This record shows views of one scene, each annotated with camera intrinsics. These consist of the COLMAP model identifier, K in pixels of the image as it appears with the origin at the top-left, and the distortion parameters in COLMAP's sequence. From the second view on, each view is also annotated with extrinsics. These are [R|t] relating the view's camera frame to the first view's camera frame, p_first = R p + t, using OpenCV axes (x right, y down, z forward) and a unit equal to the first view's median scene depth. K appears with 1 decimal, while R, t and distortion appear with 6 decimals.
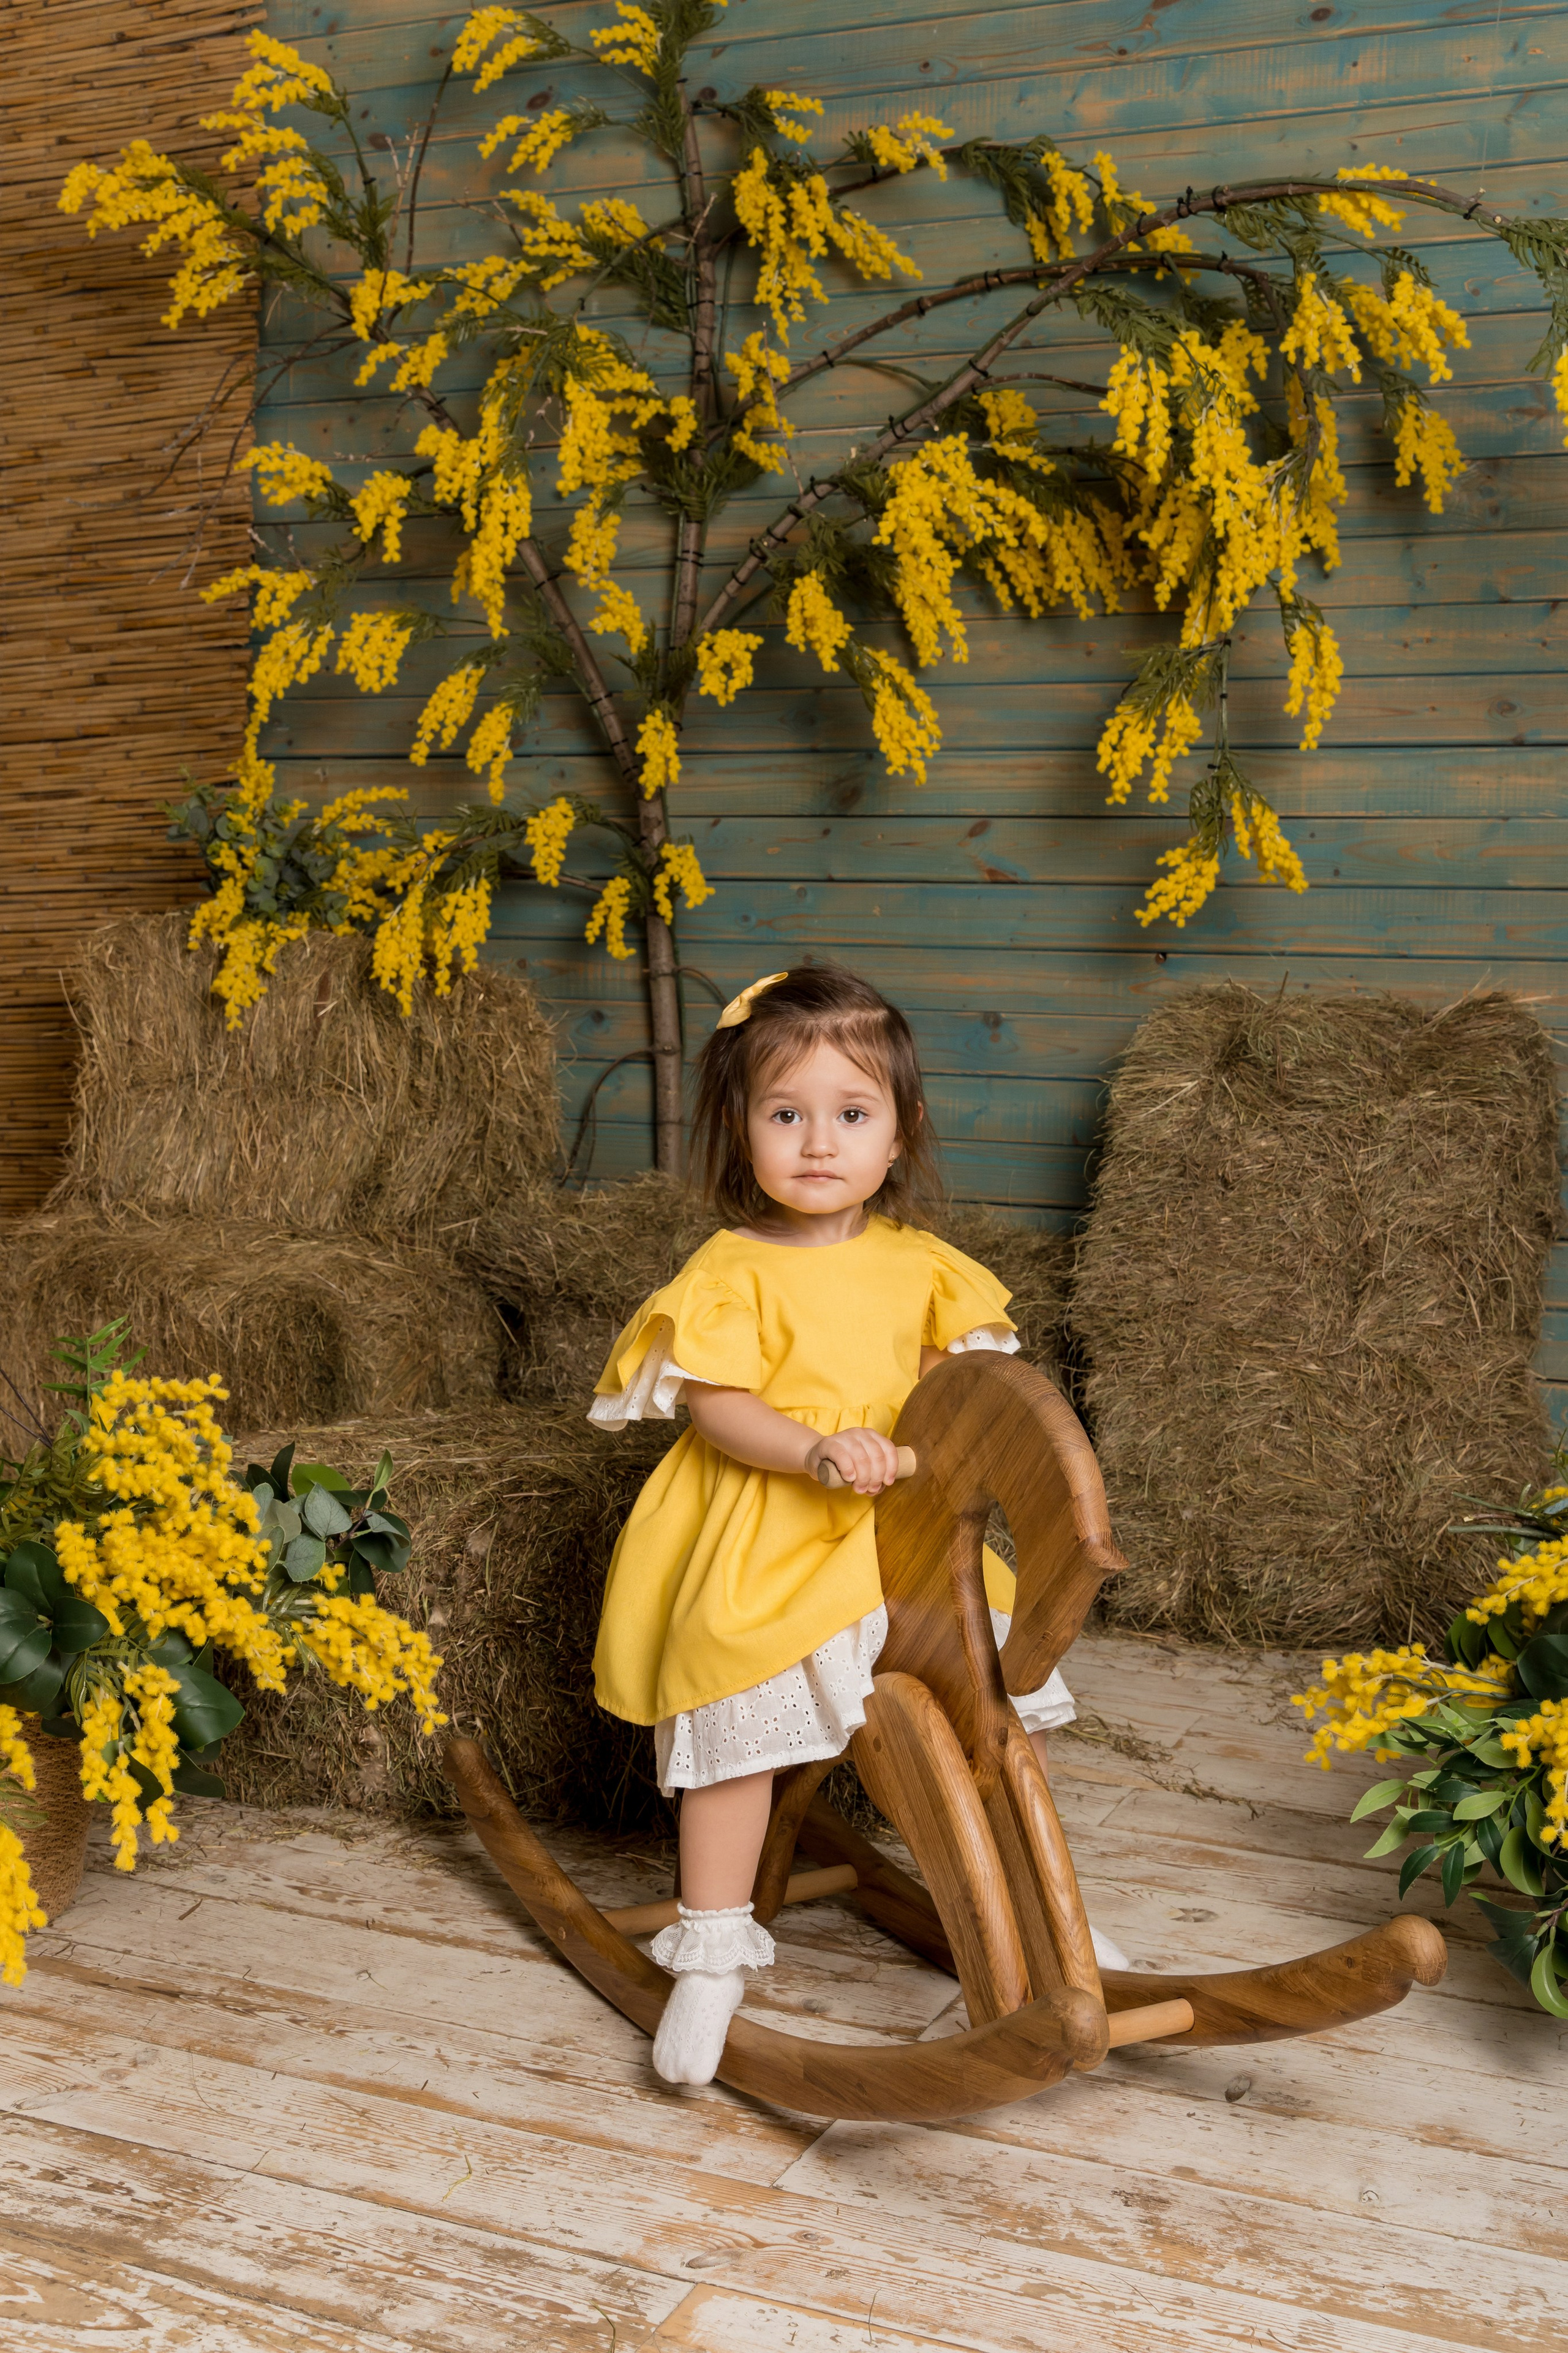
lens RADIAL K [[2579.9, 0, 784.0], [0, 2579.9, 1176.5], [0, 0, 1]] dist [-0.004509, -0.008214]
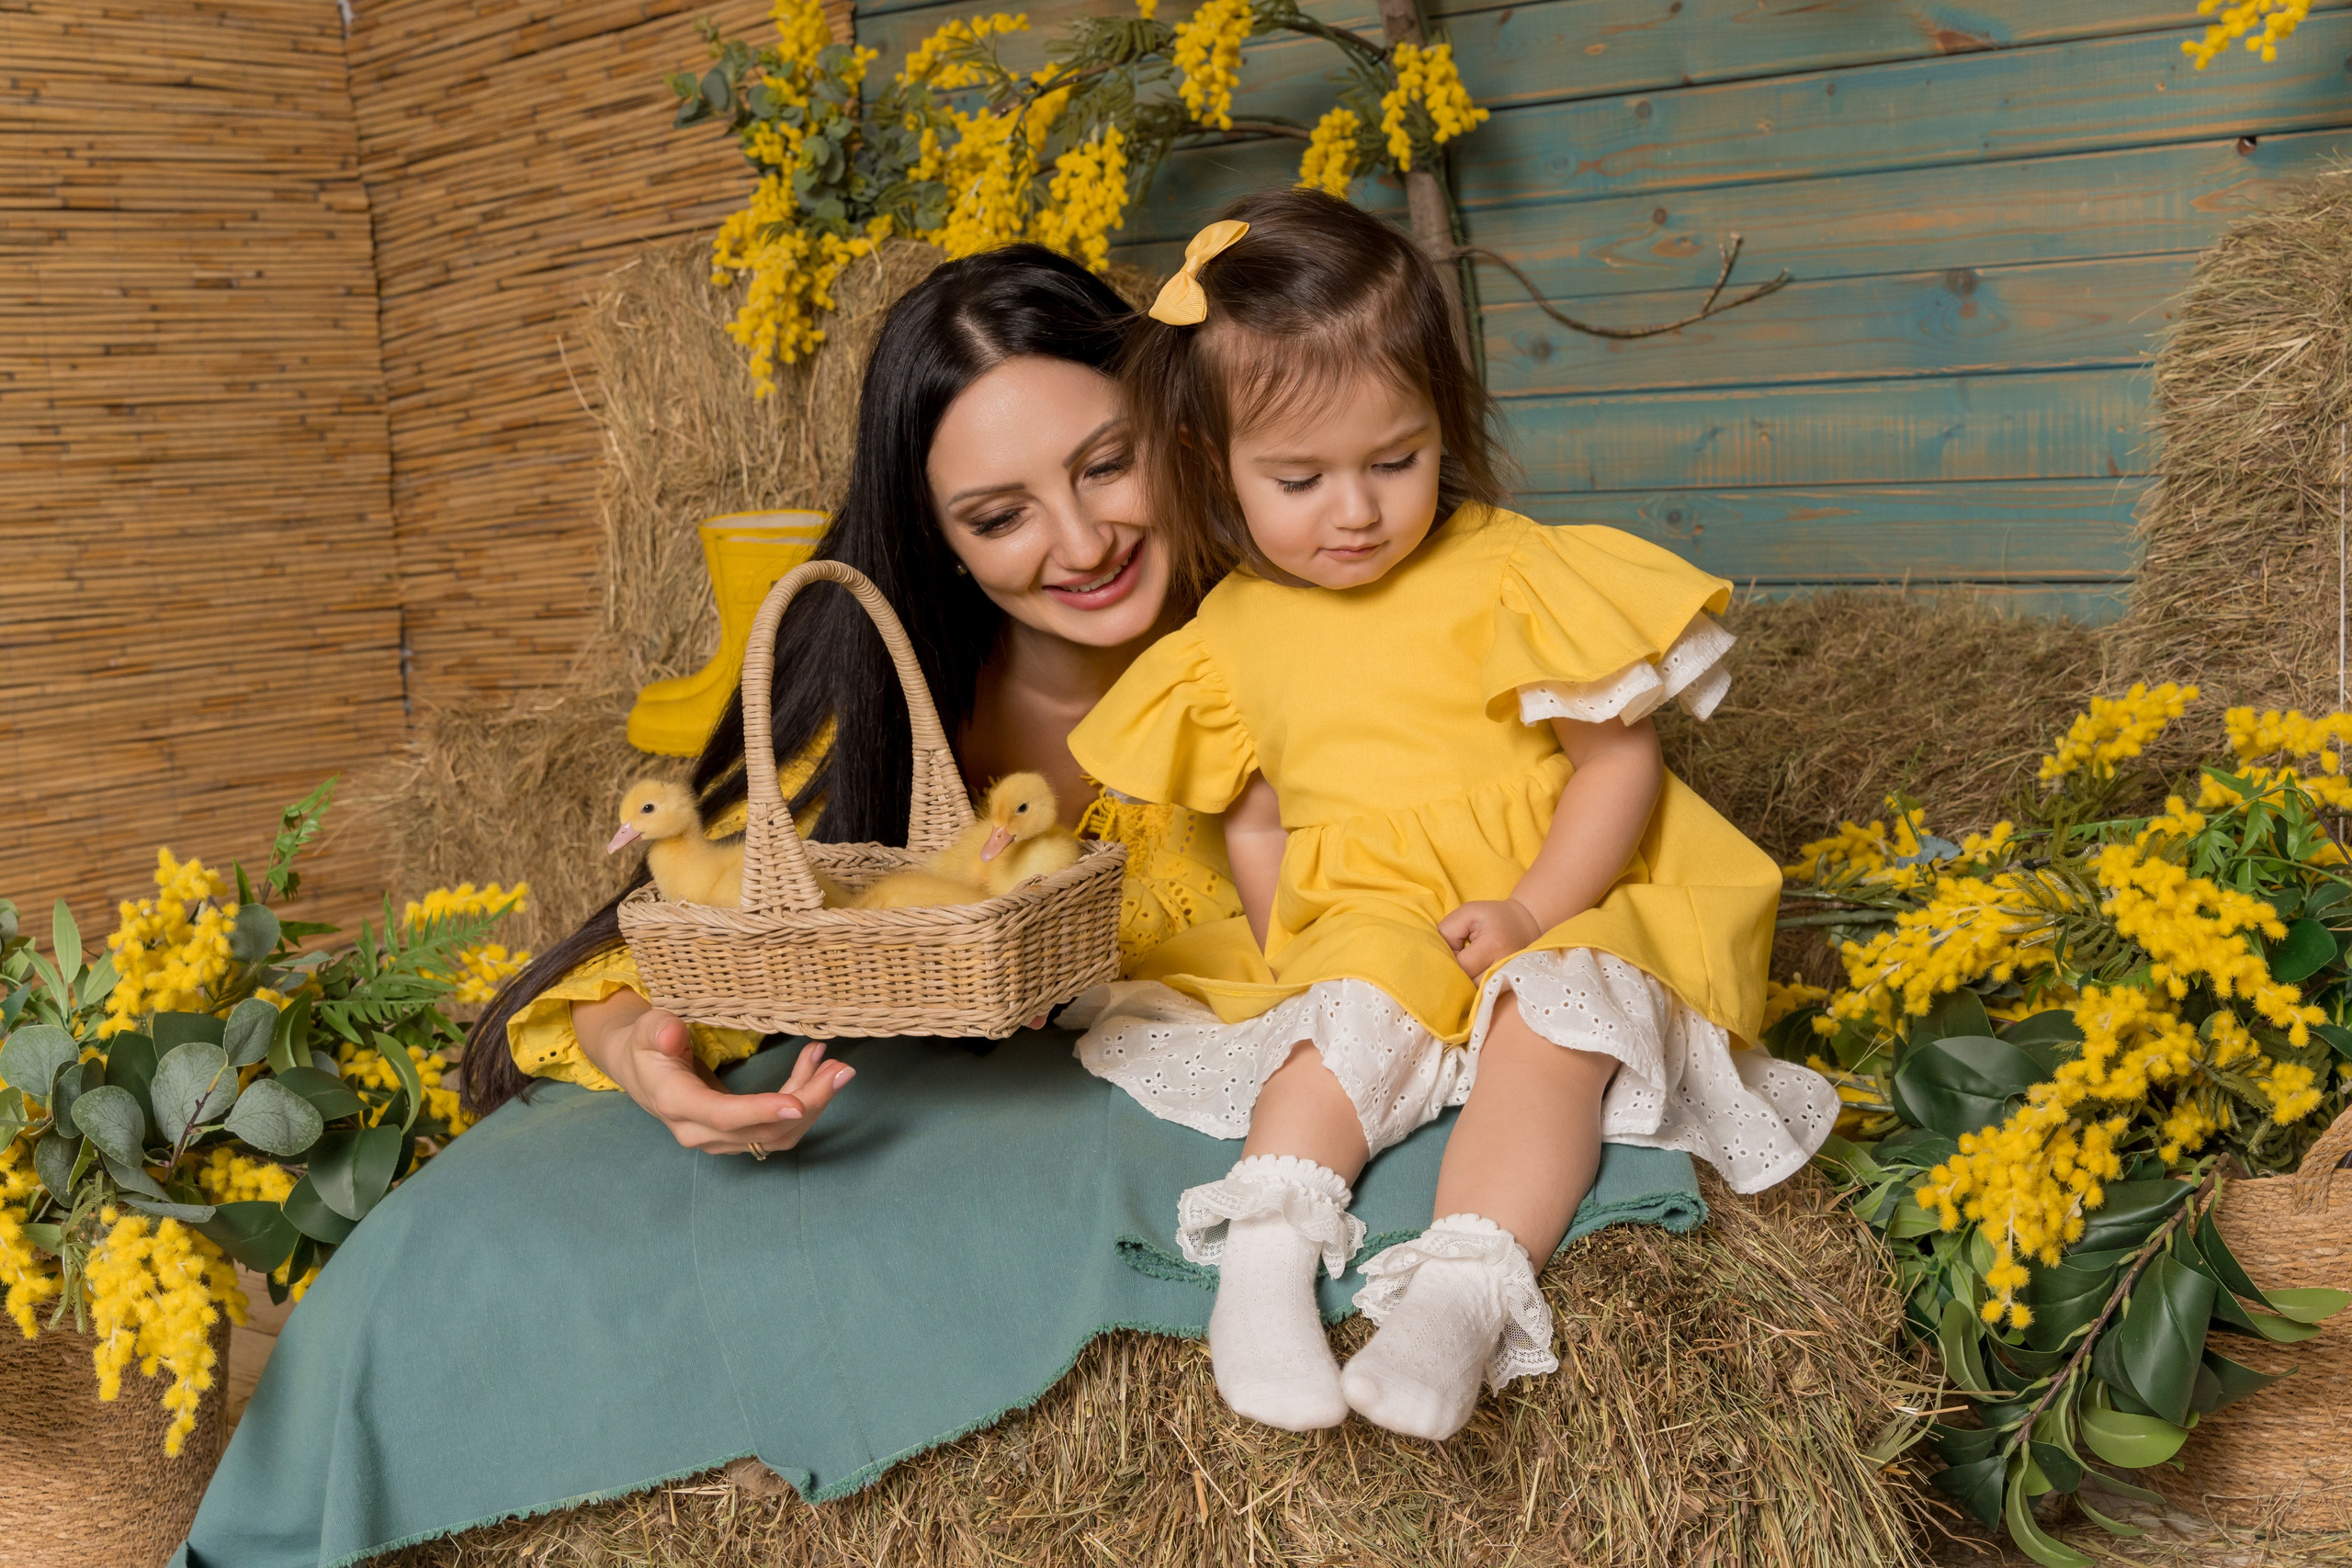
lens RADIAL K [[2795.1, 0, 1203.9], [0, 2795.1, 780.9], [0, 0, 1]] dist [-0.011206, 0.033410]
pose [[0.970701, -0.052063, -0.234581, 0.060686], [0.067756, 0.995936, 0.059340, 0.006322], [0.230538, -0.073496, 0.970284, 0.331929]]
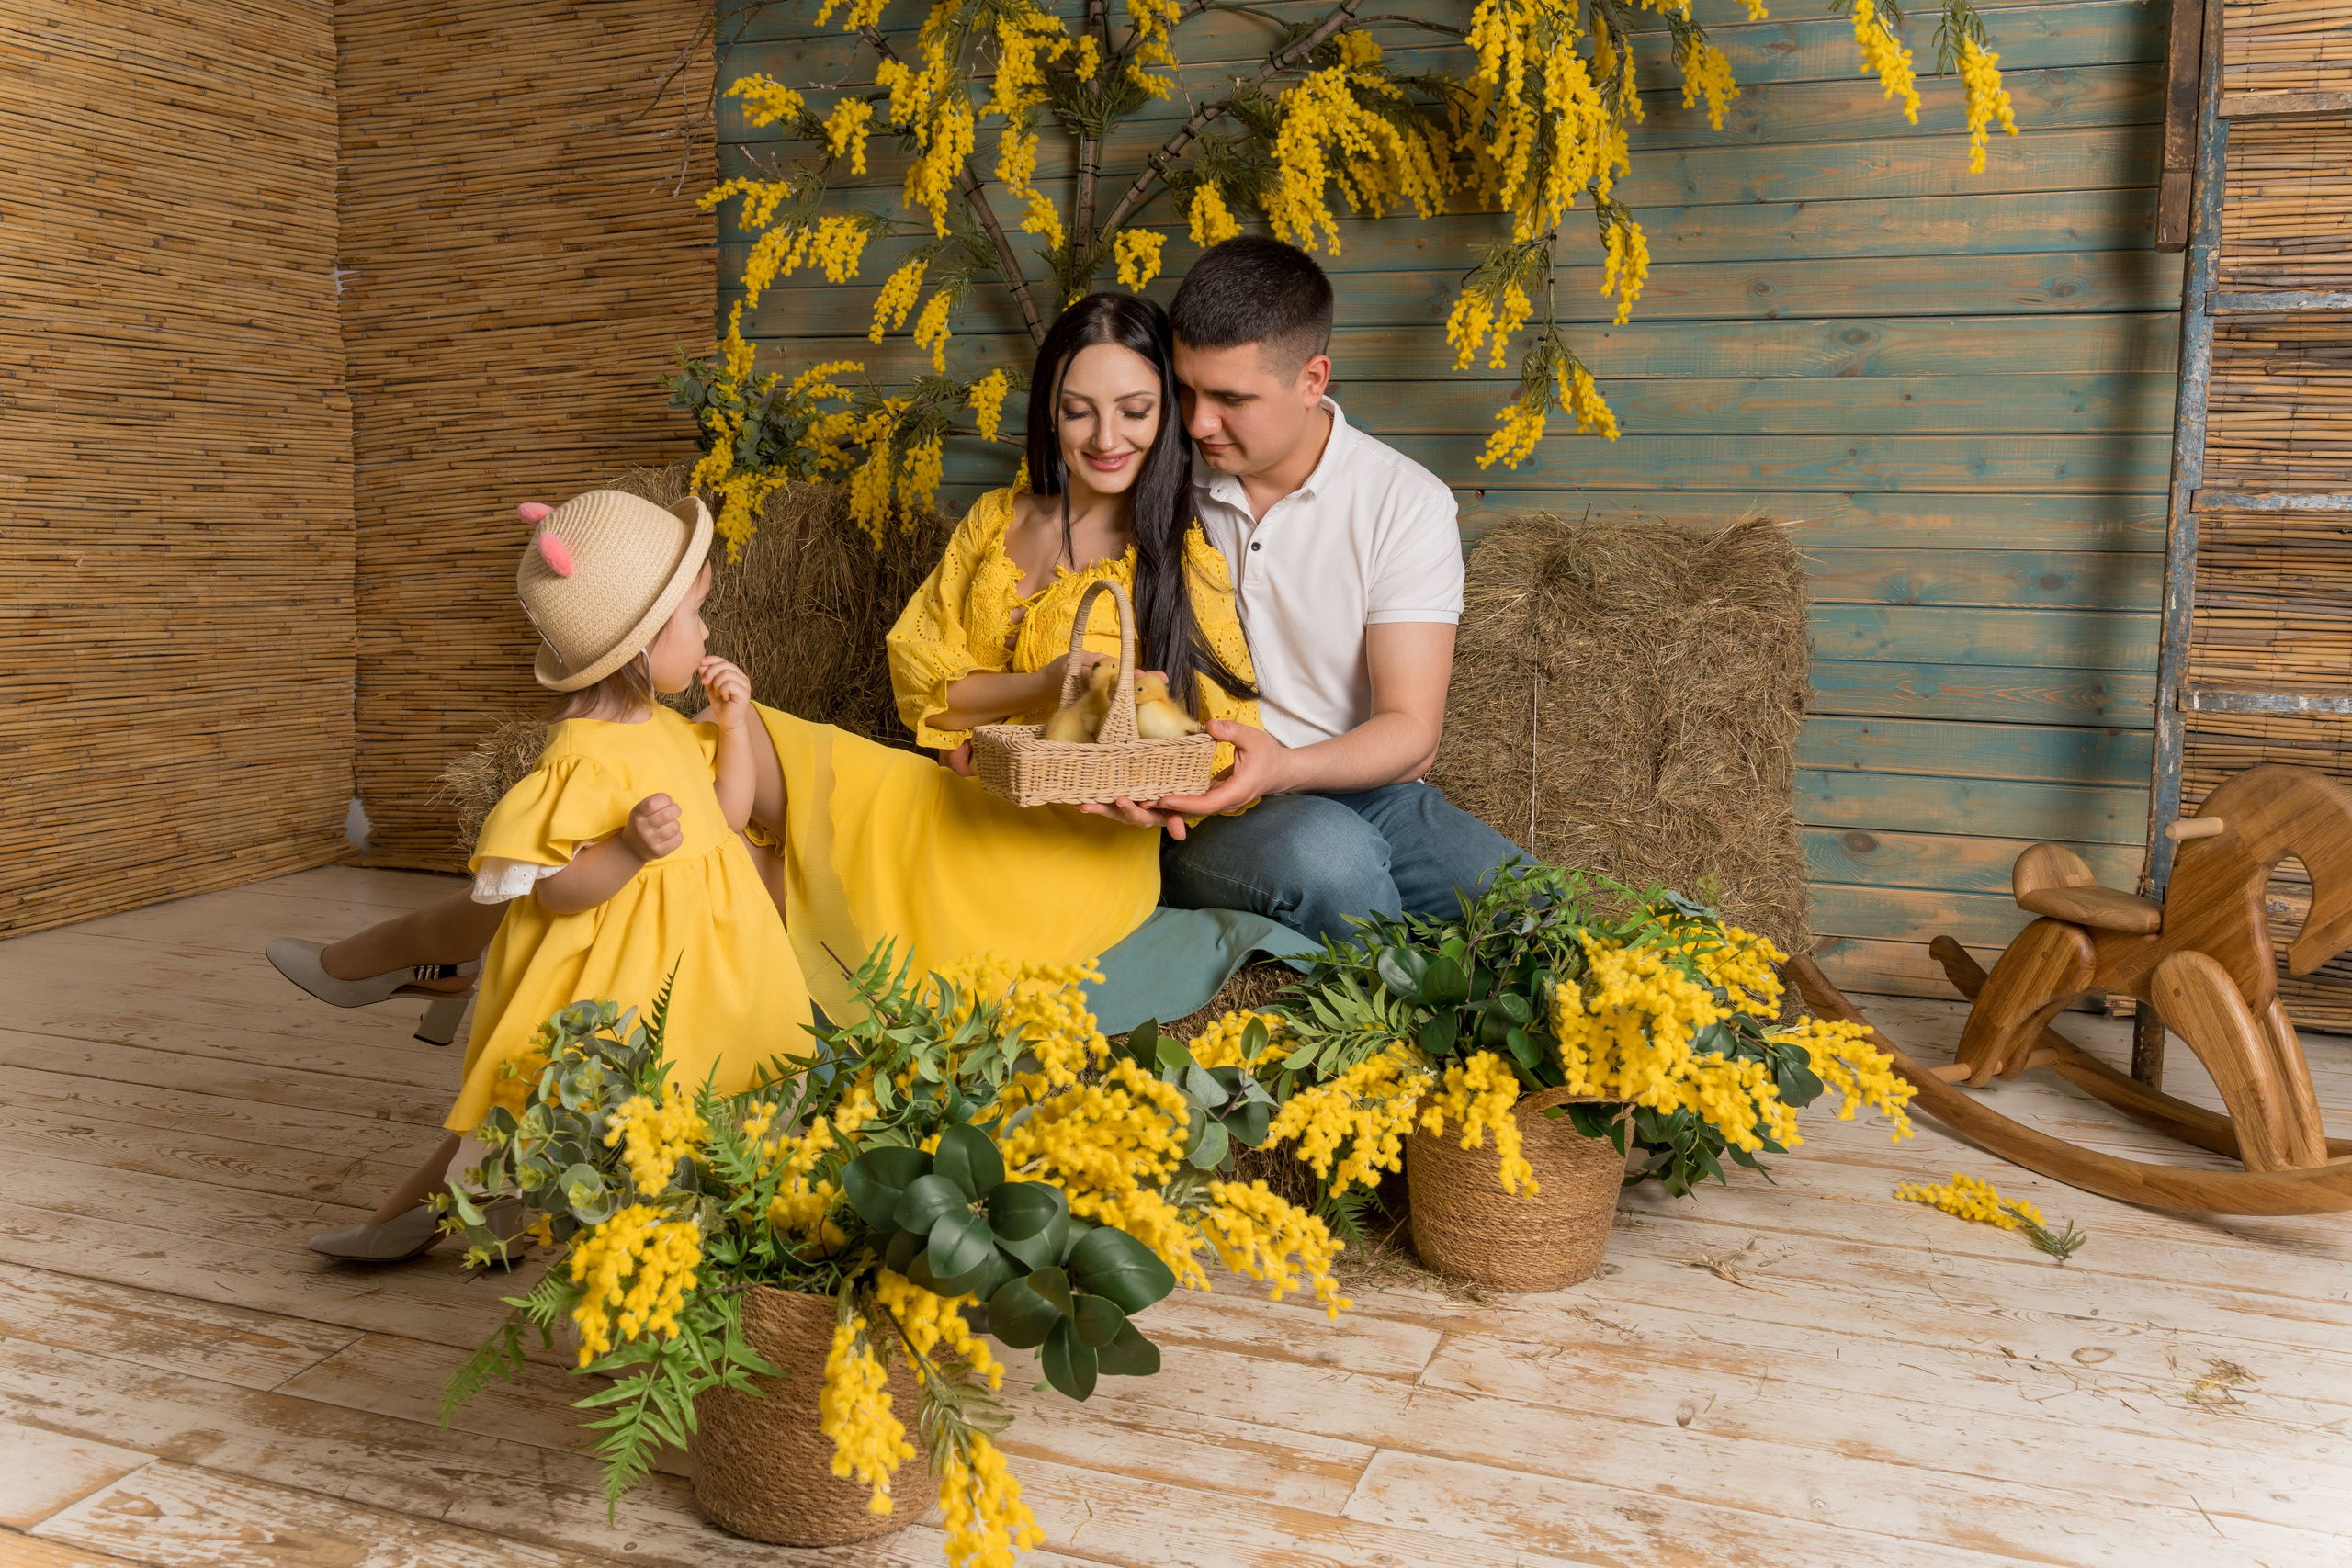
lens RADIAL K [[1998.3, 0, 1158.8], [0, 1998.3, 766.5], [0, 0, 1]] dist [0.006624, -0.004538]
pose [[0.998147, -0.021011, 0.057102, -0.070358], [0.017920, 0.998374, 0.054107, -0.008469], [-0.058146, -0.052983, 0.996901, 0.039432]]
